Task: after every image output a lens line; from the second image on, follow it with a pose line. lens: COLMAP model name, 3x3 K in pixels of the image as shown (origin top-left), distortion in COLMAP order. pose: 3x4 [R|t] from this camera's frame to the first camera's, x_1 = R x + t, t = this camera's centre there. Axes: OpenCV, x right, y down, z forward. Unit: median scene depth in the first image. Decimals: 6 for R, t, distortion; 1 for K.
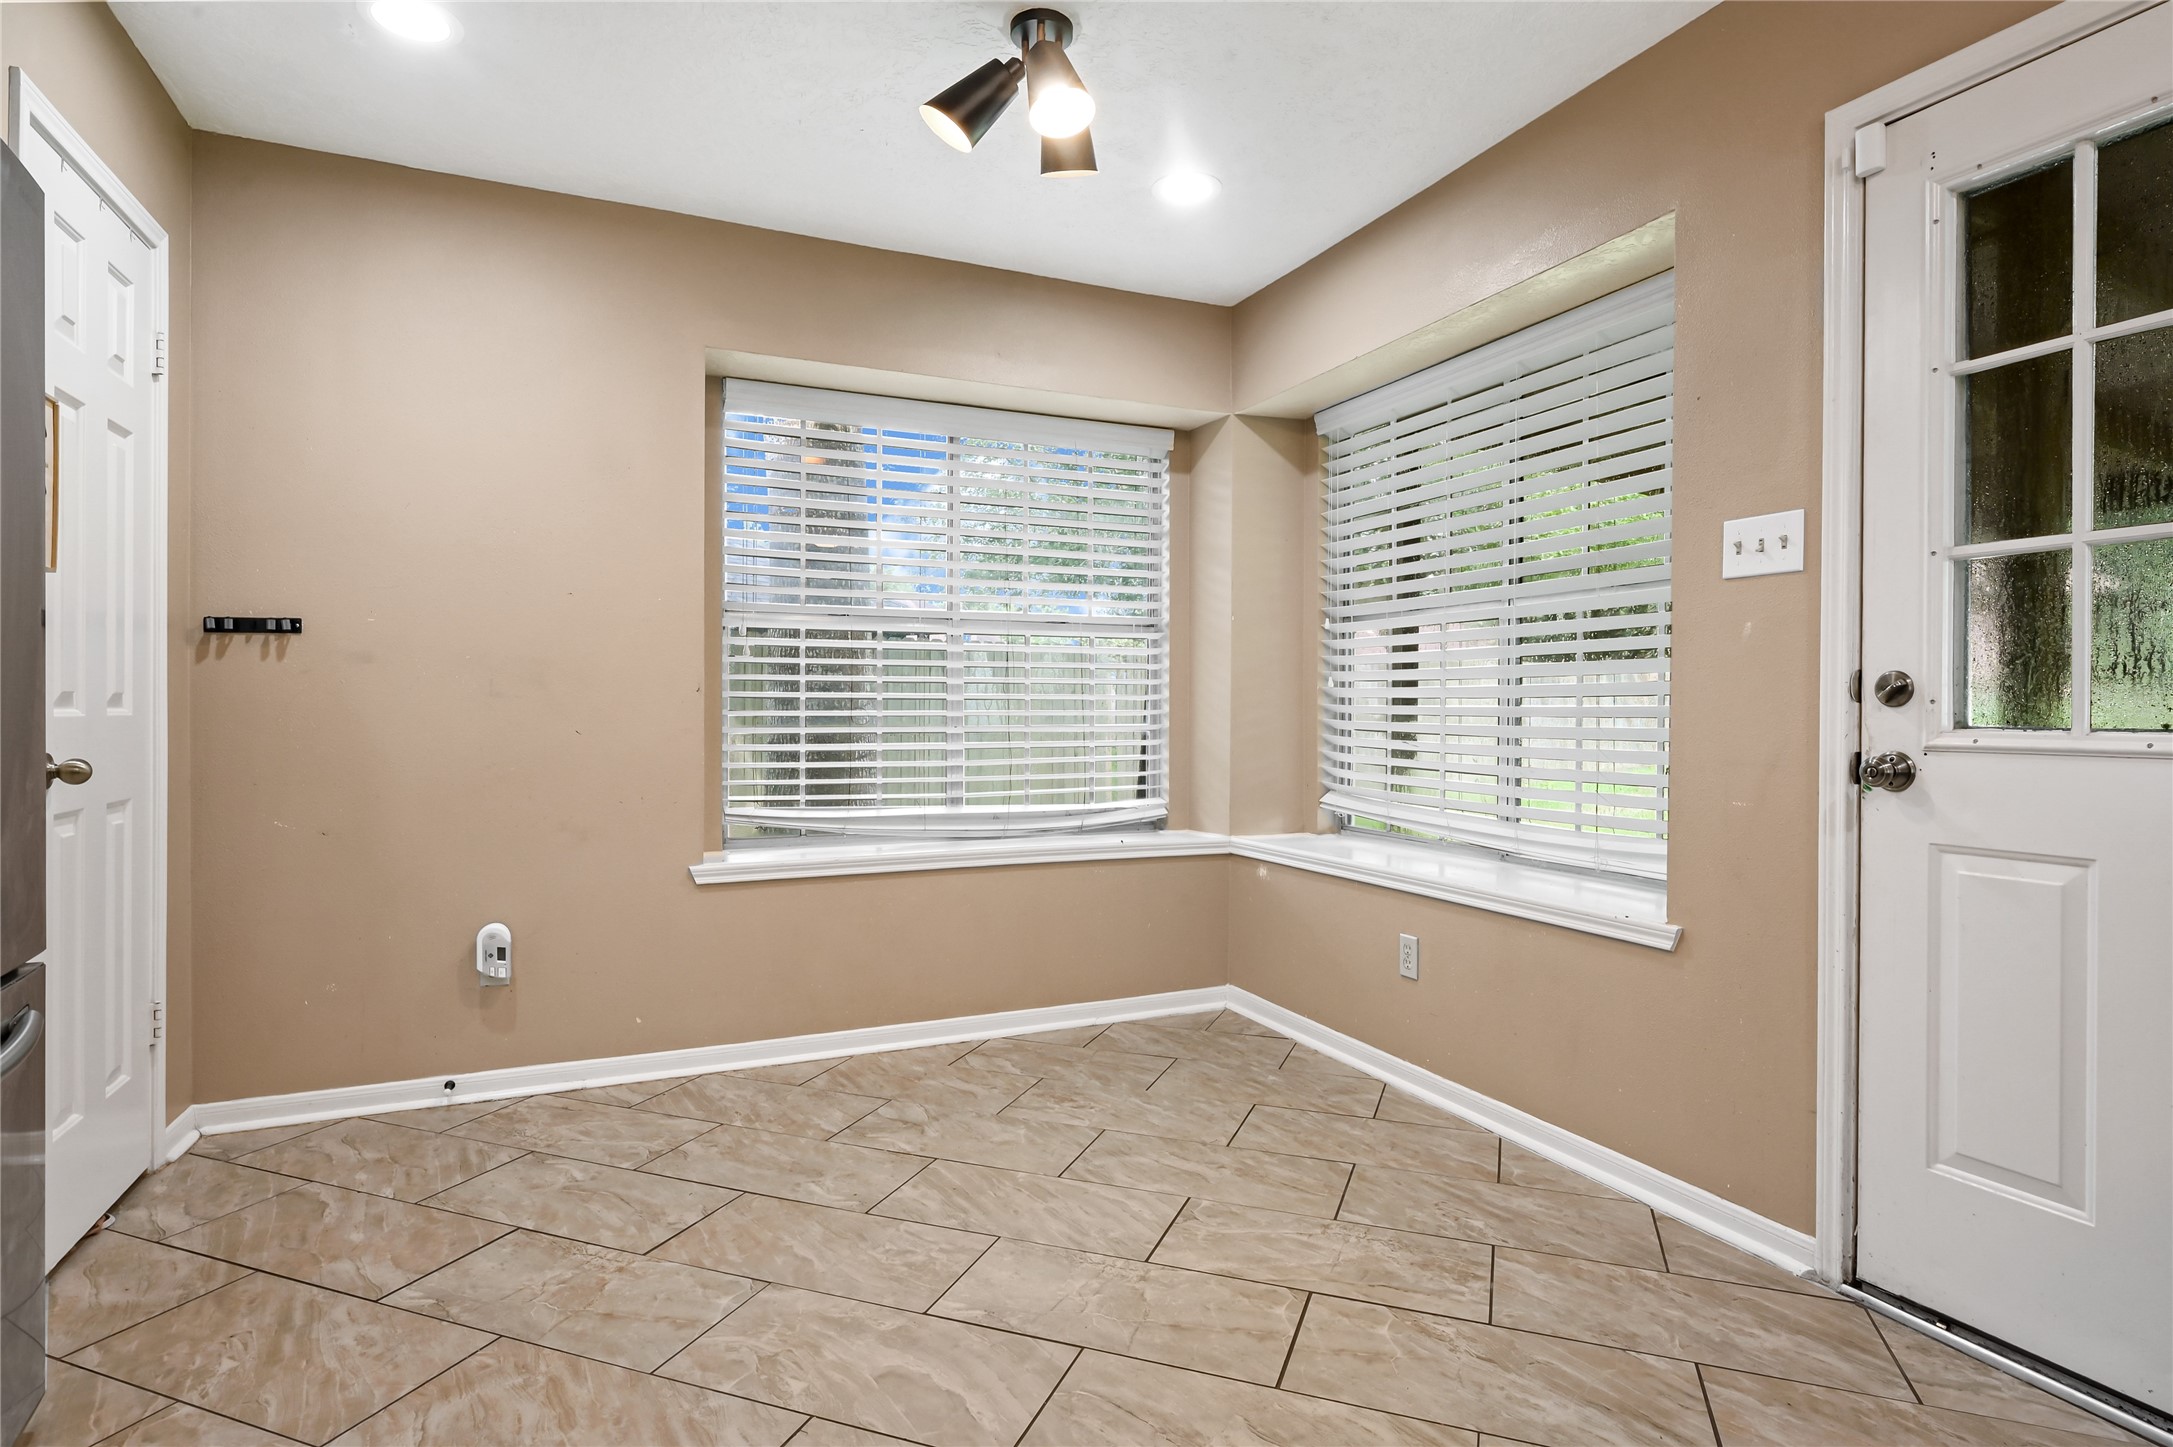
lens RADIAL K [[1122.7, 0, 1078.7], [0, 1122.7, 712.7], [0, 0, 1]] dist [0.002170, 0.000116]
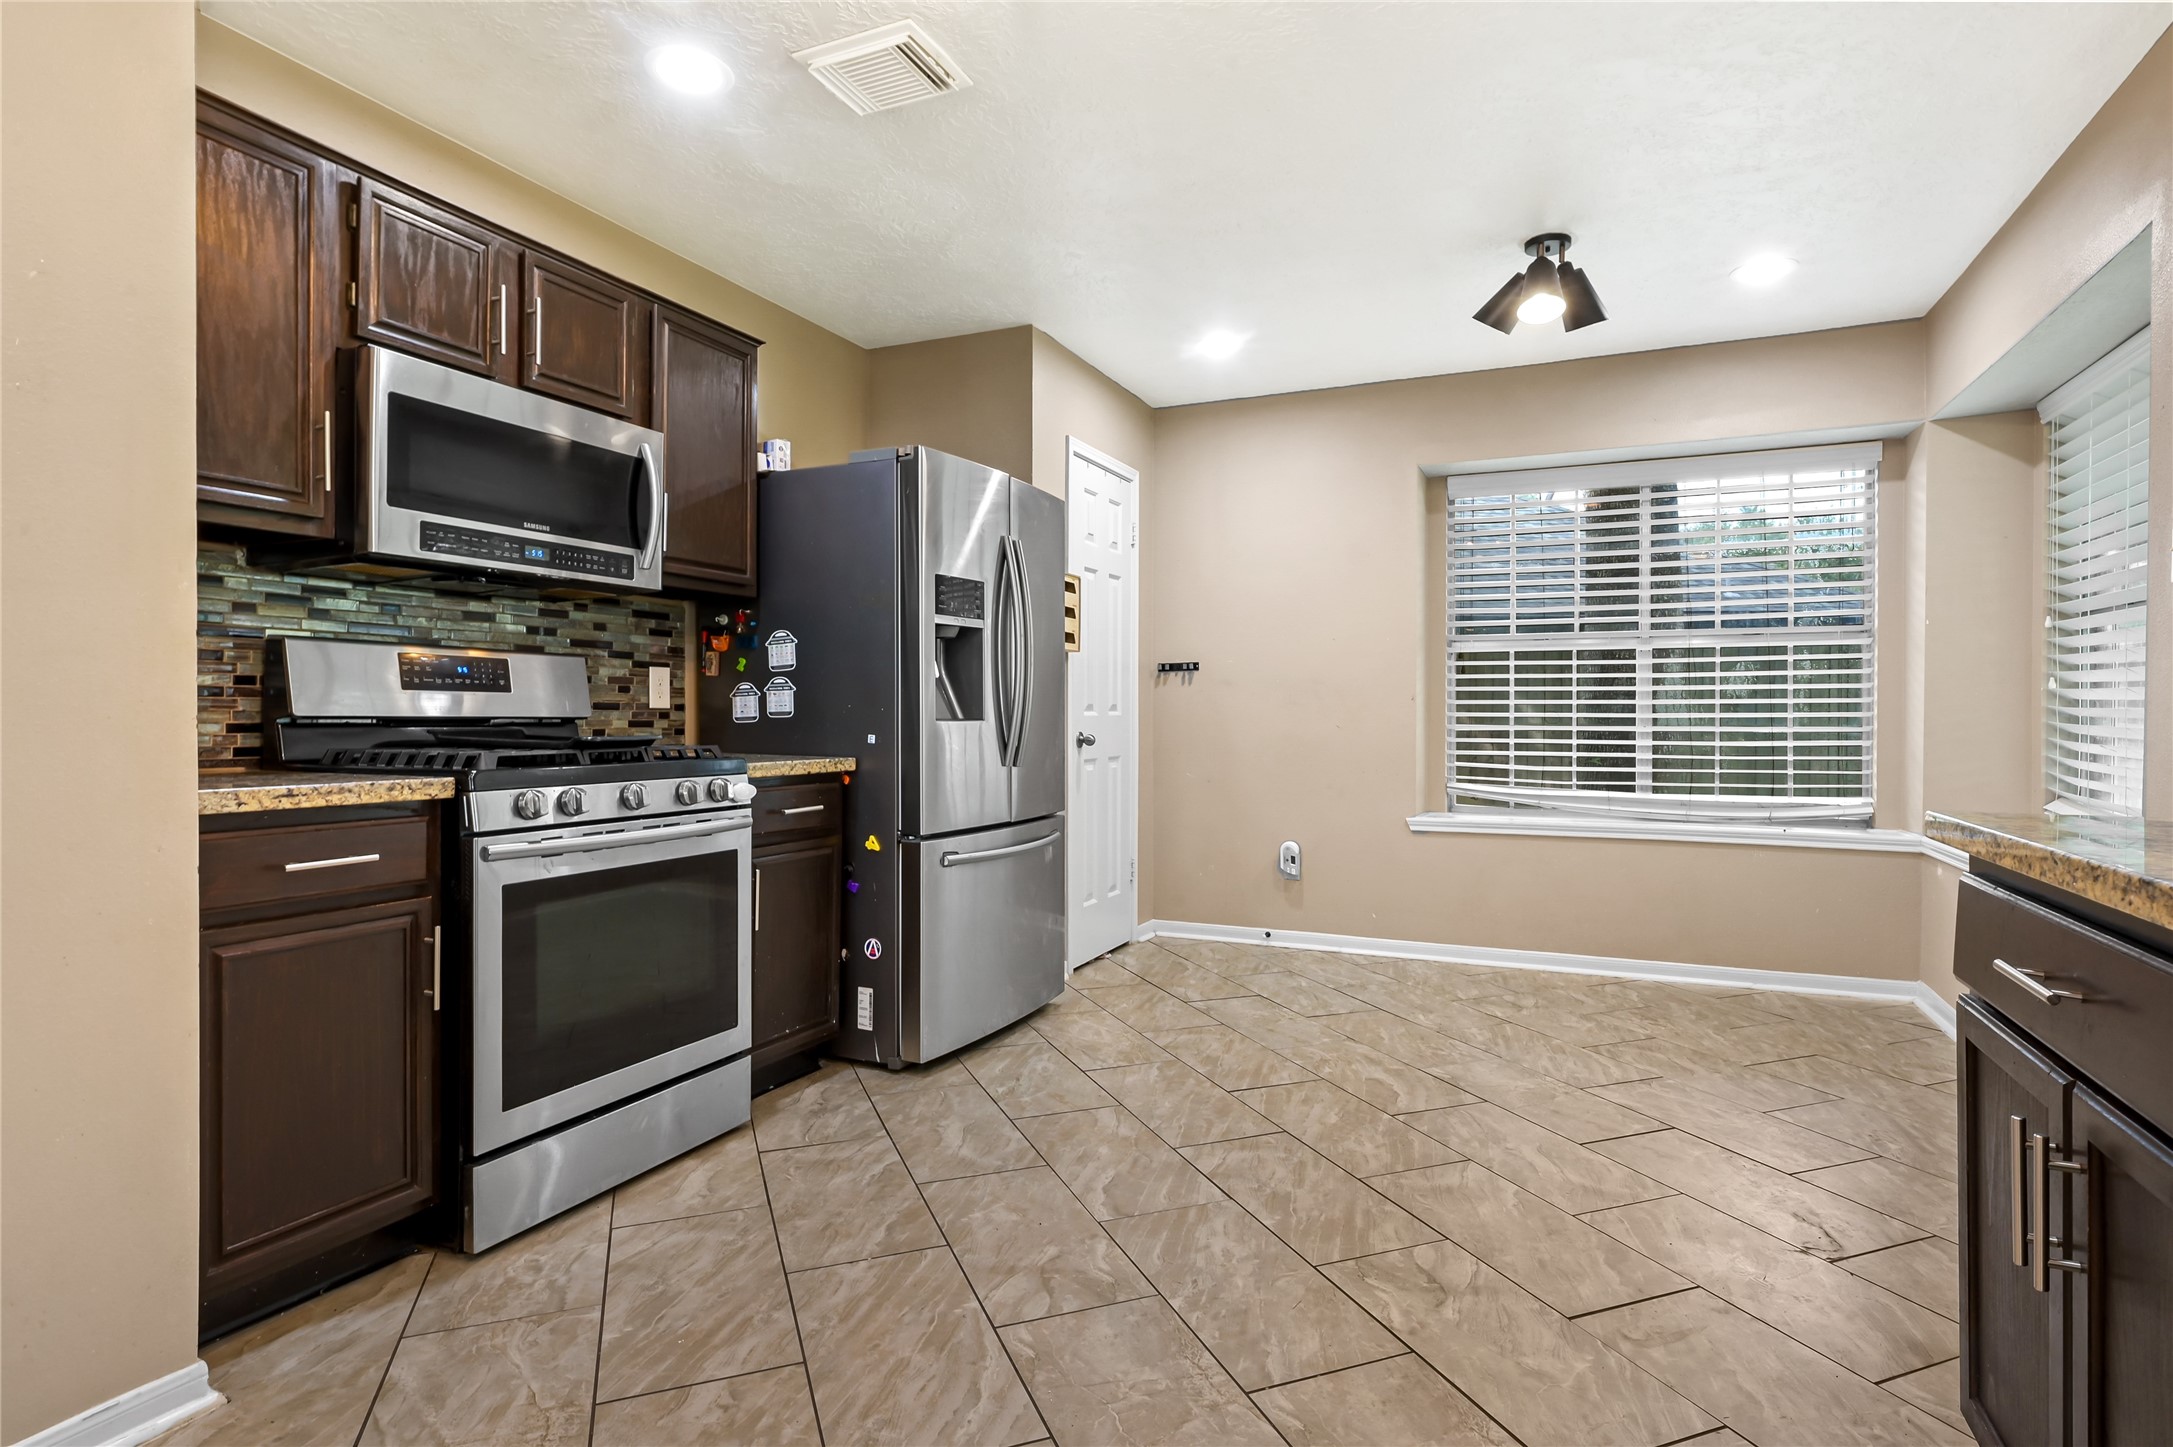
lens RADIAL K [[1122.7, 0, 1078.7], [0, 1122.7, 712.7], [0, 0, 1]] dist [0.002170, 0.000116]
pose [[0.661910, 0.000859, -0.749583, 0.590361], [-0.000096, 0.999999, 0.001062, -0.004467], [0.749583, -0.000631, 0.661910, -0.378115]]
